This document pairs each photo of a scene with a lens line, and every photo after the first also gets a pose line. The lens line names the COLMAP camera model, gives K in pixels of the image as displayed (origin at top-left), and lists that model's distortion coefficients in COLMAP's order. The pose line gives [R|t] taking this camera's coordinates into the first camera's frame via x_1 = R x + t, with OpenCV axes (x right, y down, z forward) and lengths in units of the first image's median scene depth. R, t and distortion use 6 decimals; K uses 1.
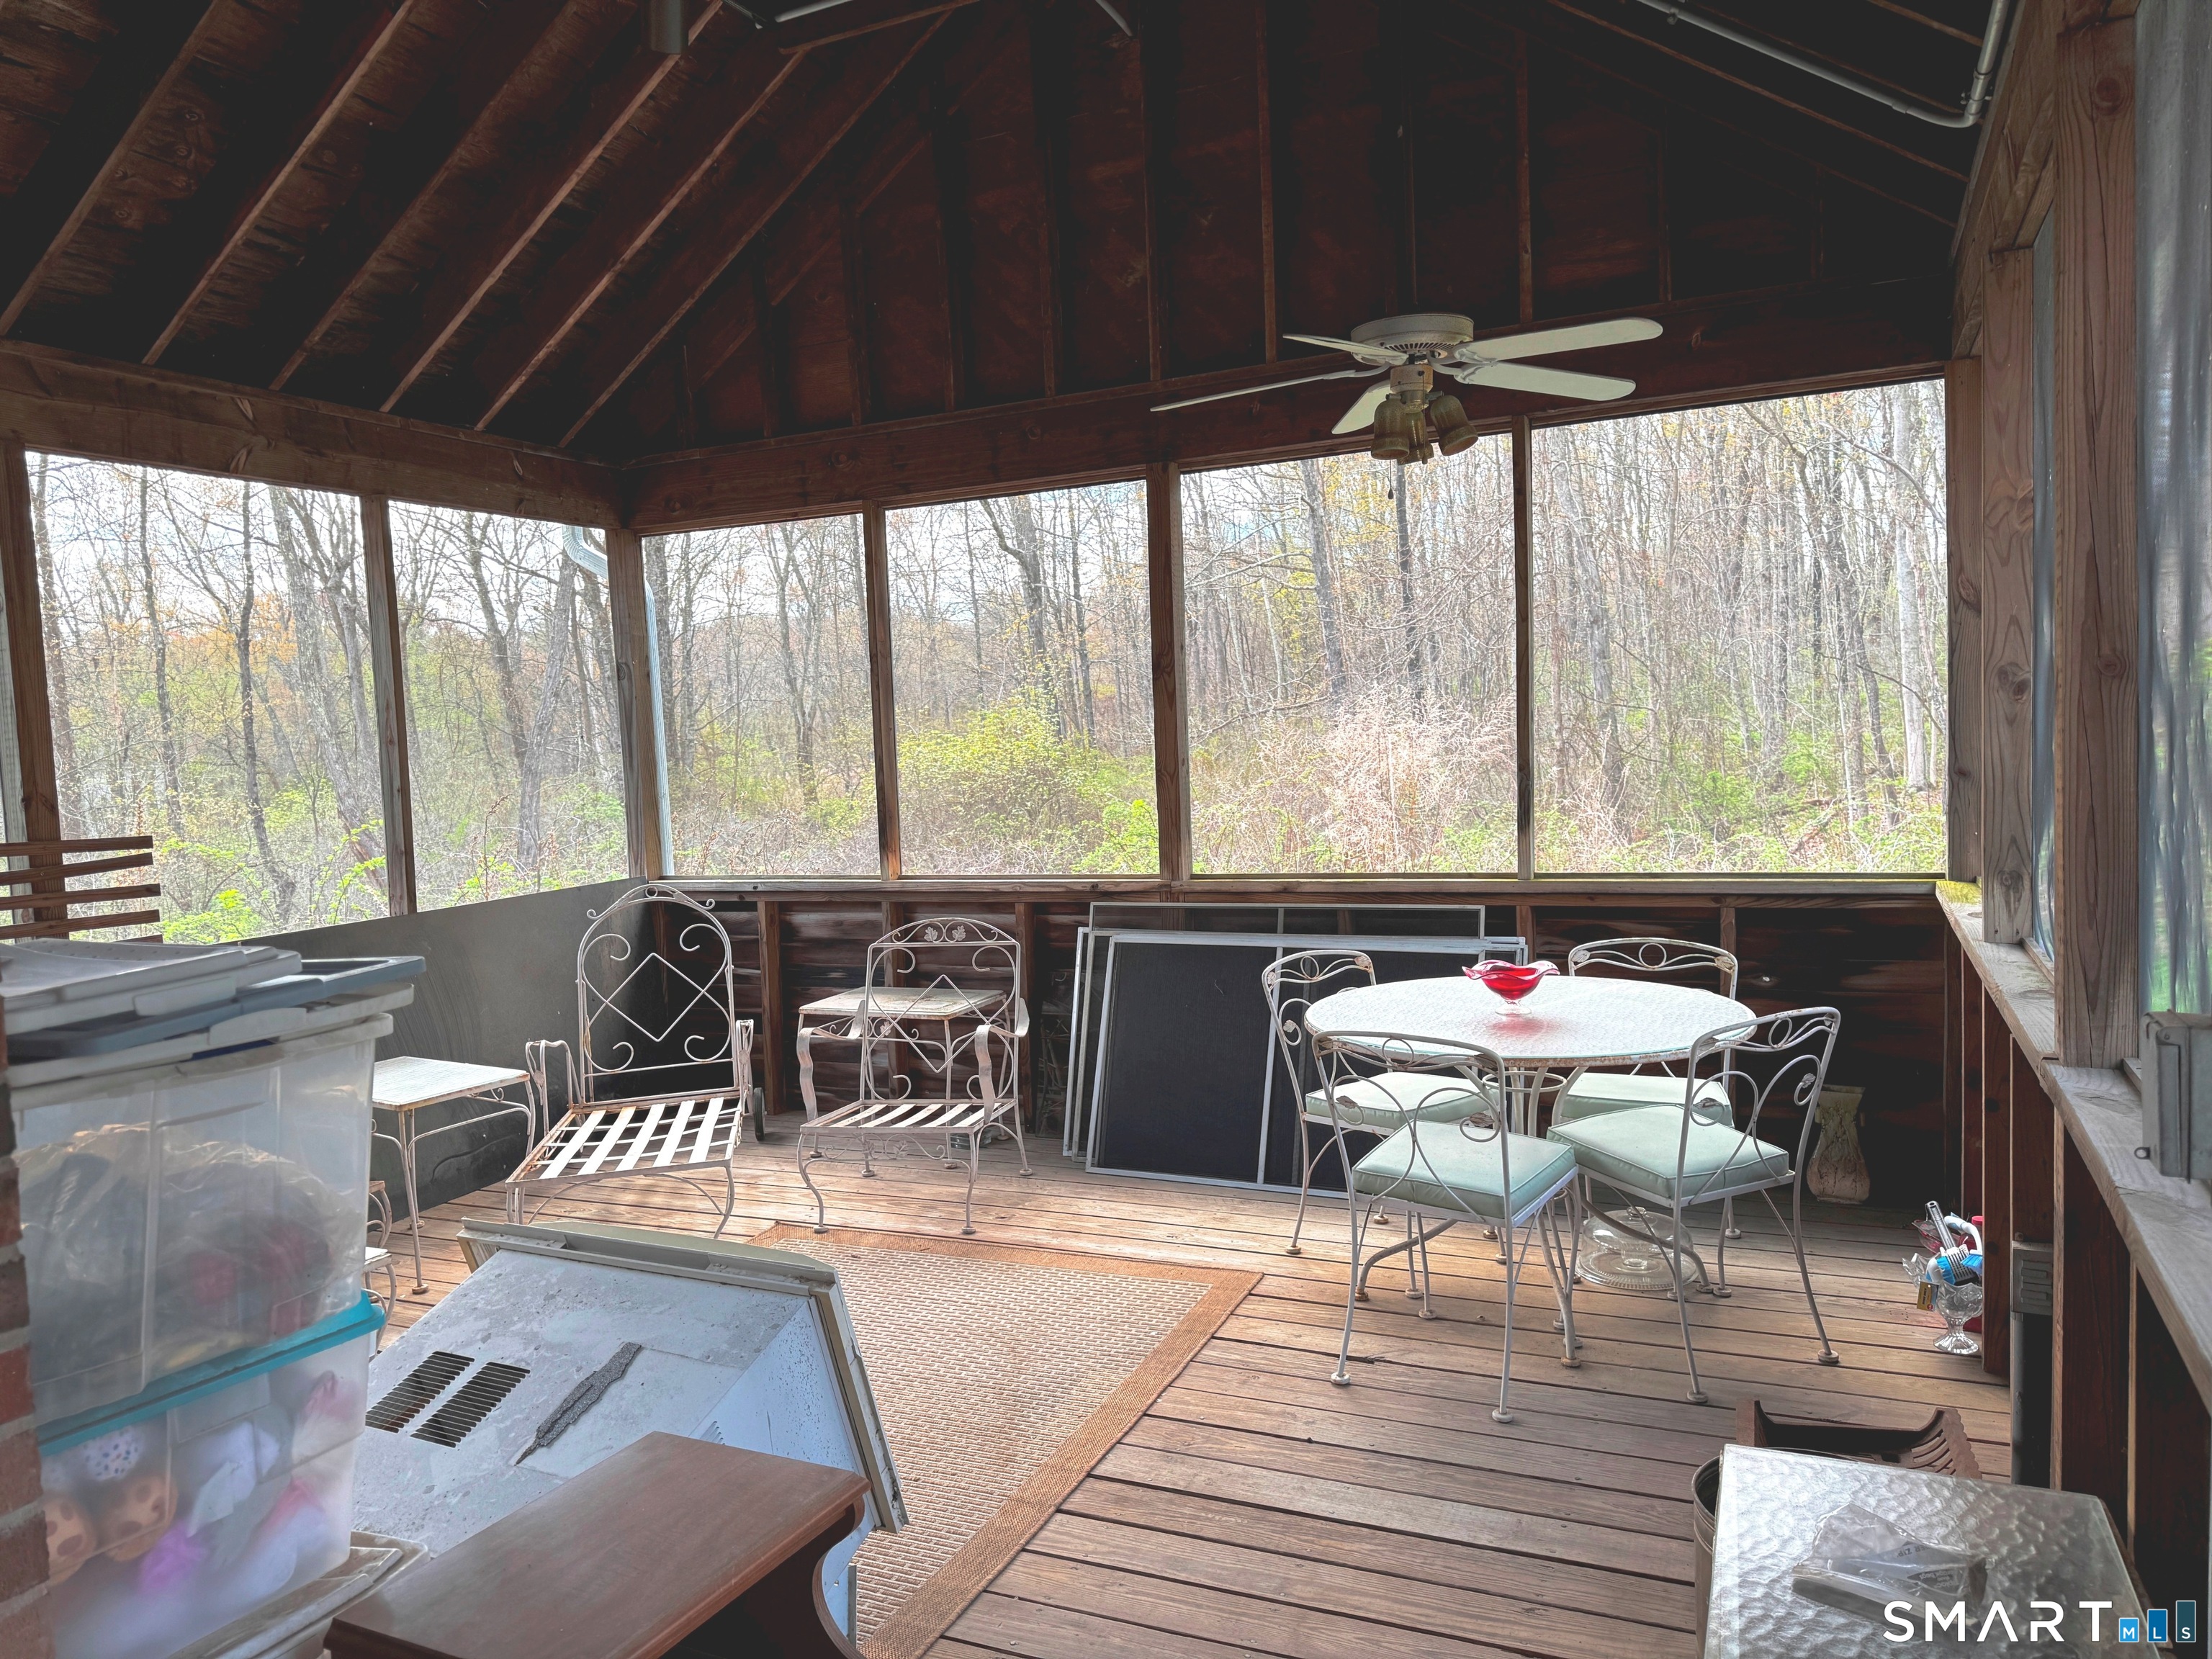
lens RADIAL K [[1536.3, 0, 1102.9], [0, 1536.3, 843.0], [0, 0, 1]] dist [0.133995, -0.207466]
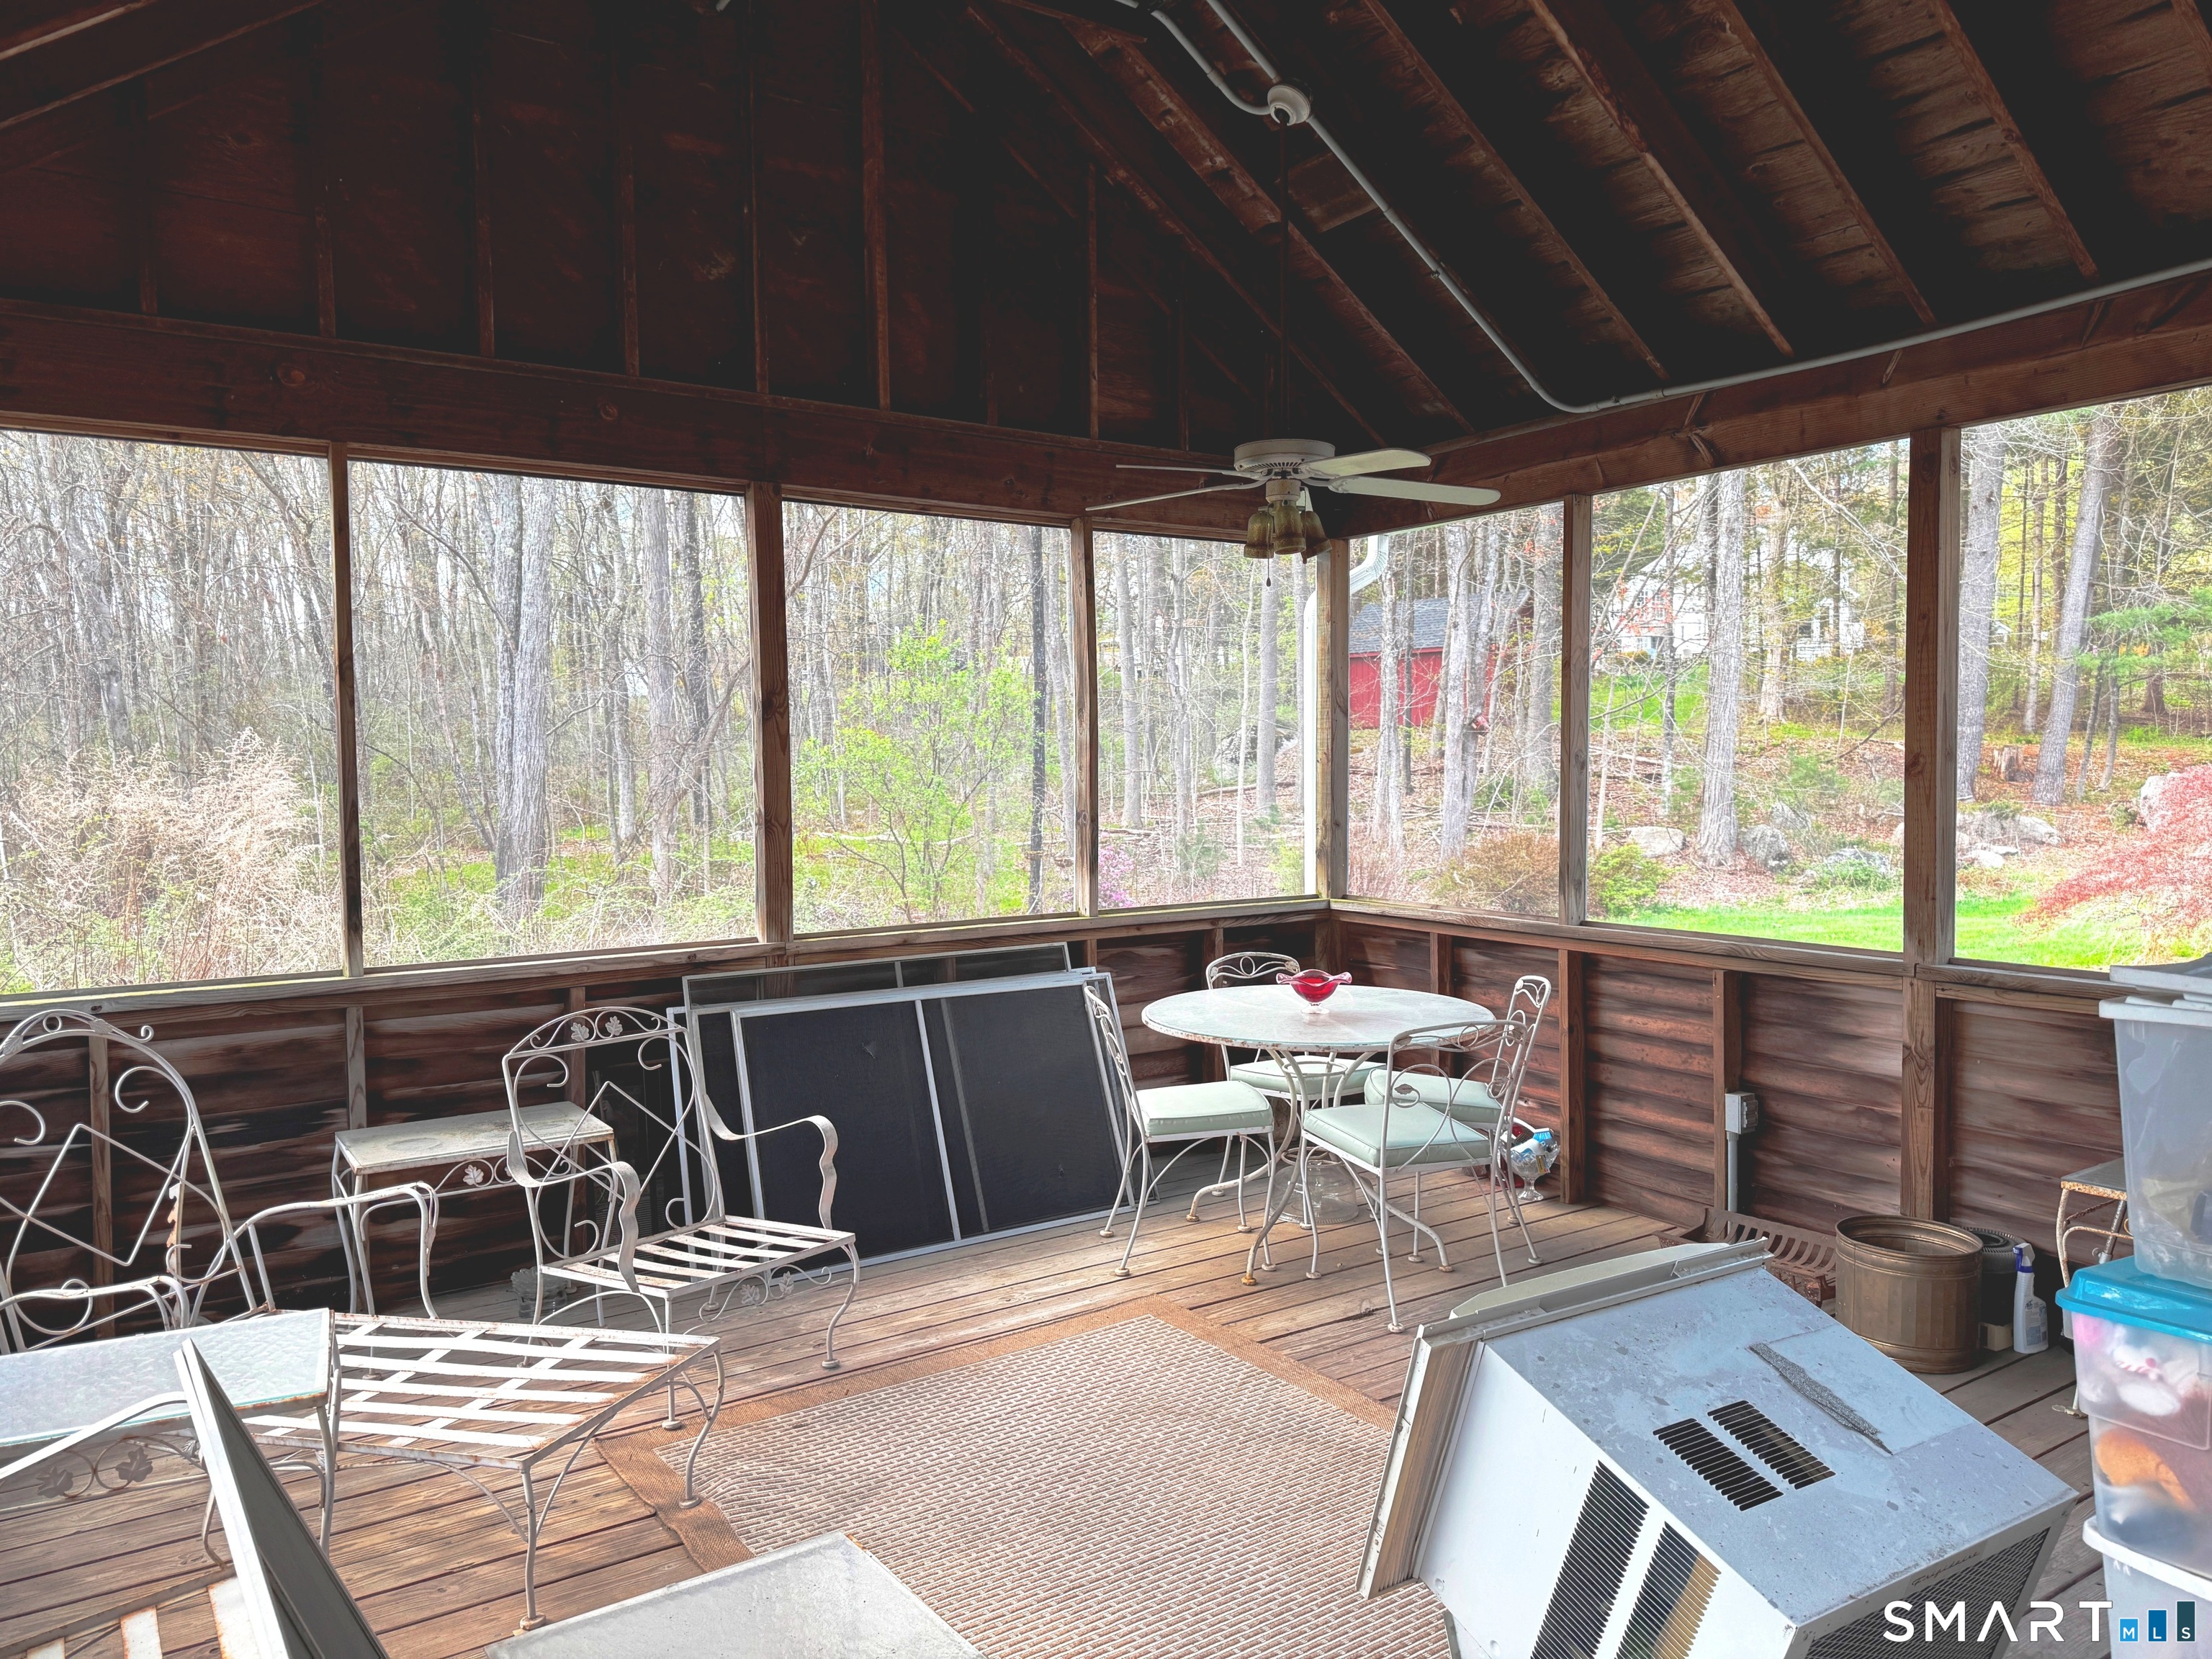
lens RADIAL K [[1536.3, 0, 1102.9], [0, 1536.3, 843.0], [0, 0, 1]] dist [0.133995, -0.207466]
pose [[0.516447, -0.005625, 0.856301, -0.721522], [0.049124, 0.998526, -0.023068, -0.004491], [-0.854909, 0.053978, 0.515962, 0.417964]]
